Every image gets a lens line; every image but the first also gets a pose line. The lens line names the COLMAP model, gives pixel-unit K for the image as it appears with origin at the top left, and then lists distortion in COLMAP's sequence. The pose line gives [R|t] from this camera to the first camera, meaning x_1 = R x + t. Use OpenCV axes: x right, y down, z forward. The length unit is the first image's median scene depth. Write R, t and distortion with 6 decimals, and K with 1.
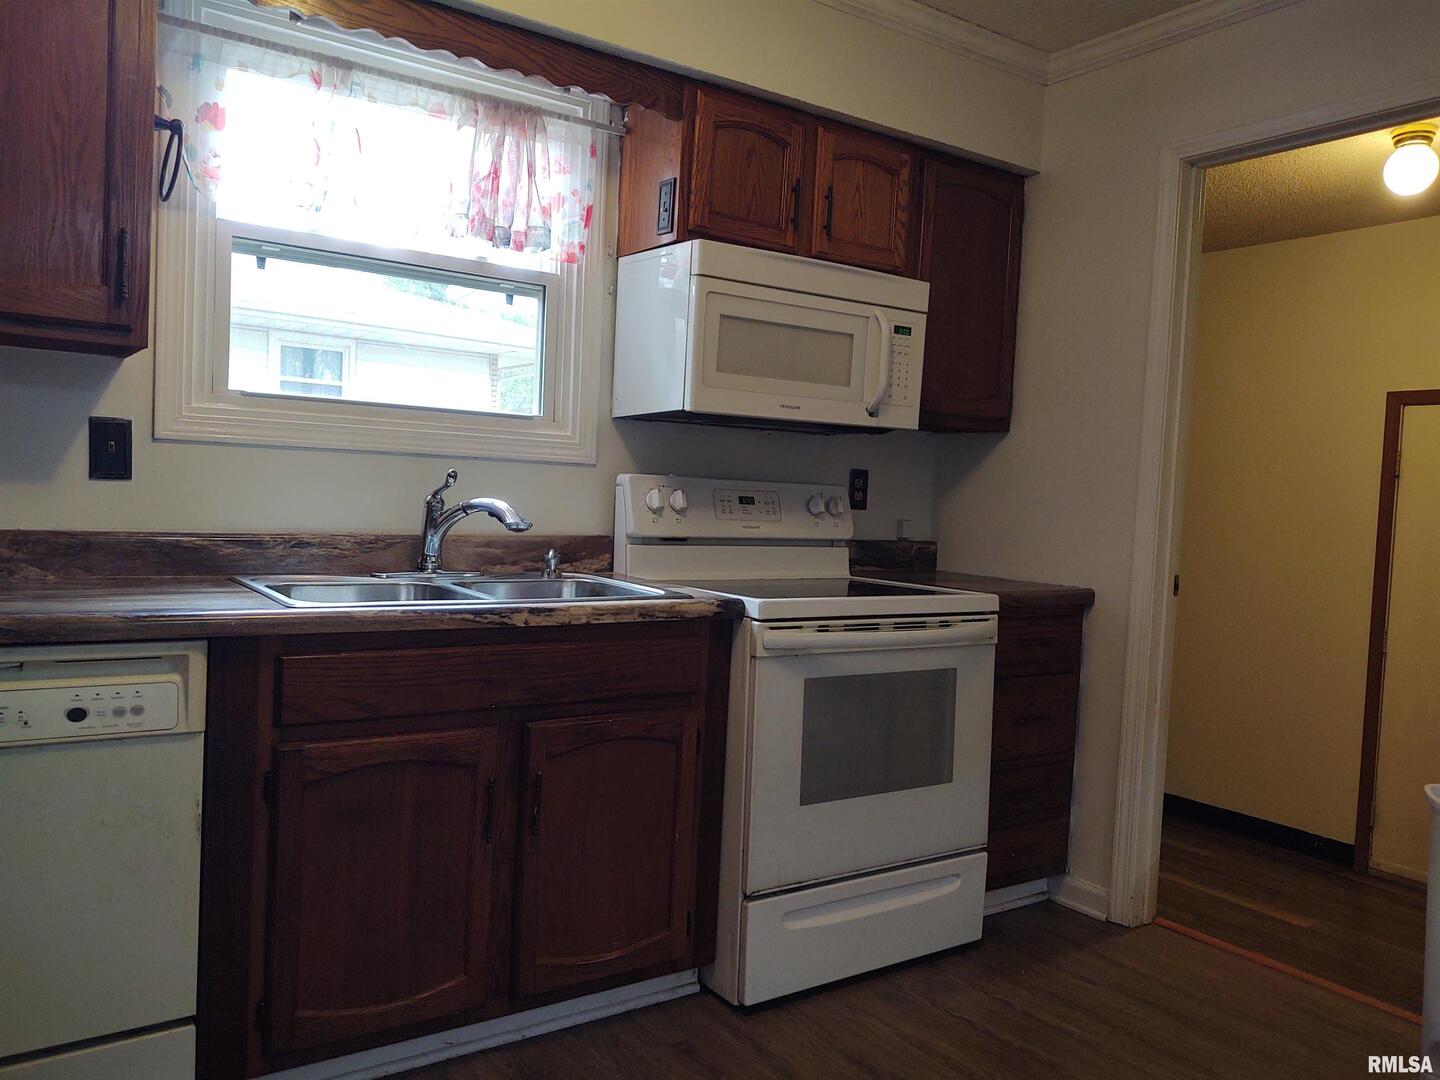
lens RADIAL K [[1117.5, 0, 723.5], [0, 1117.5, 542.7], [0, 0, 1]] dist [0.031593, -0.026482]
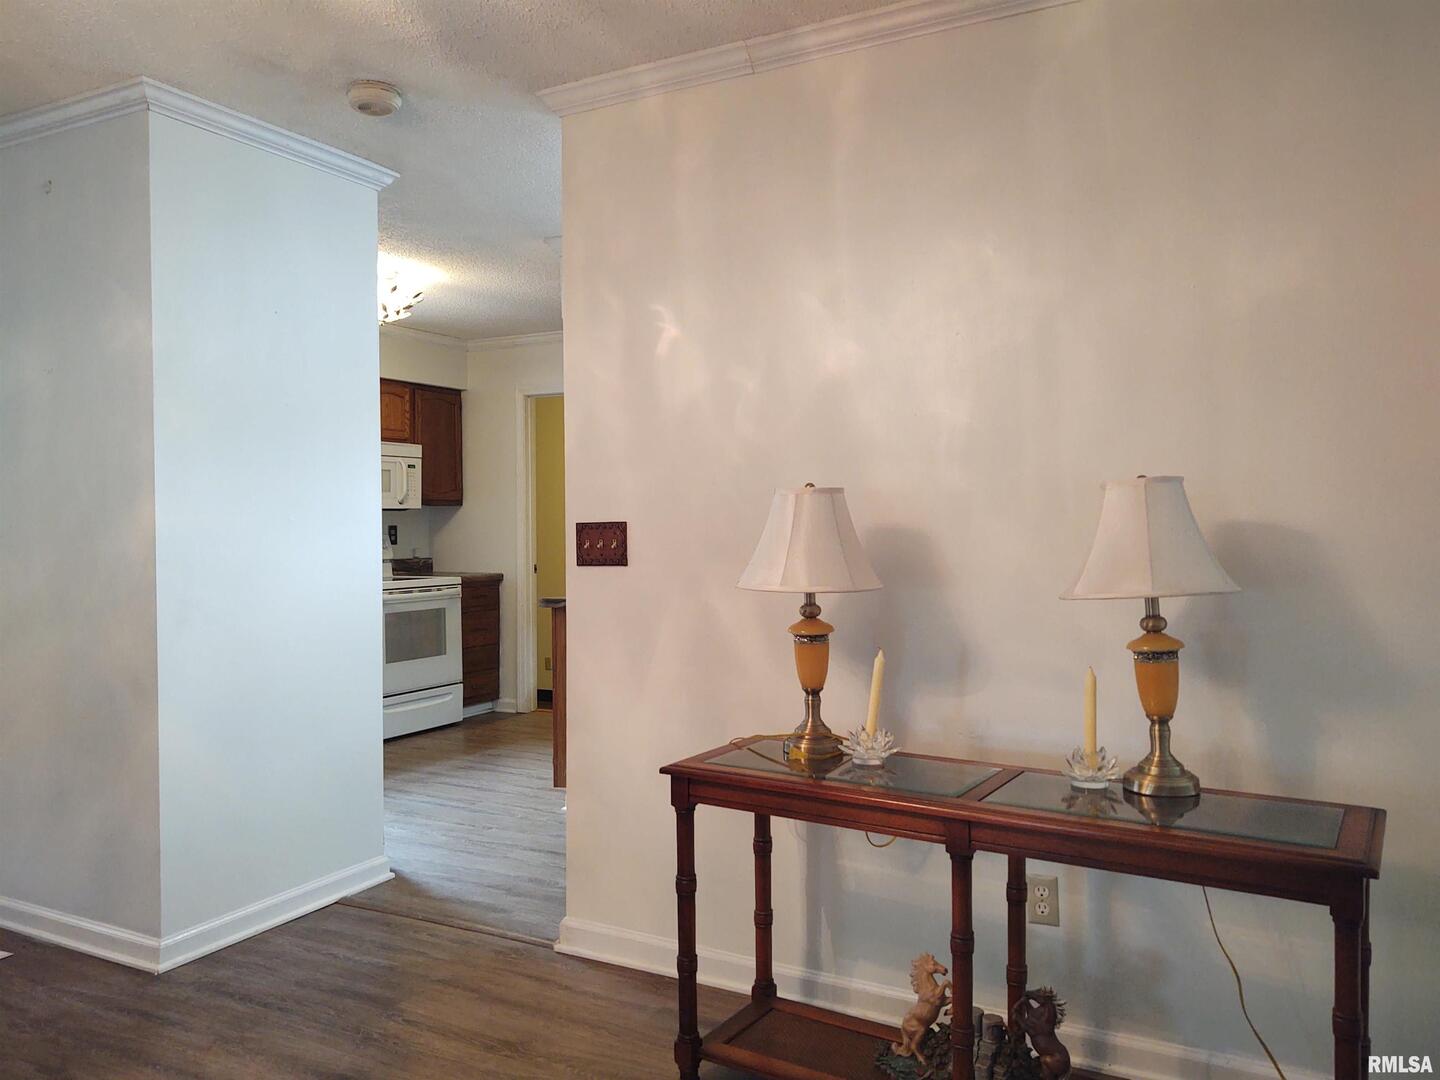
lens RADIAL K [[1117.5, 0, 725.8], [0, 1117.5, 538.5], [0, 0, 1]] dist [0.031593, -0.026482]
pose [[0.896244, -0.059611, 0.439538, -0.278658], [0.070605, 0.997466, -0.008690, 0.023718], [-0.437907, 0.038822, 0.898182, -1.329930]]
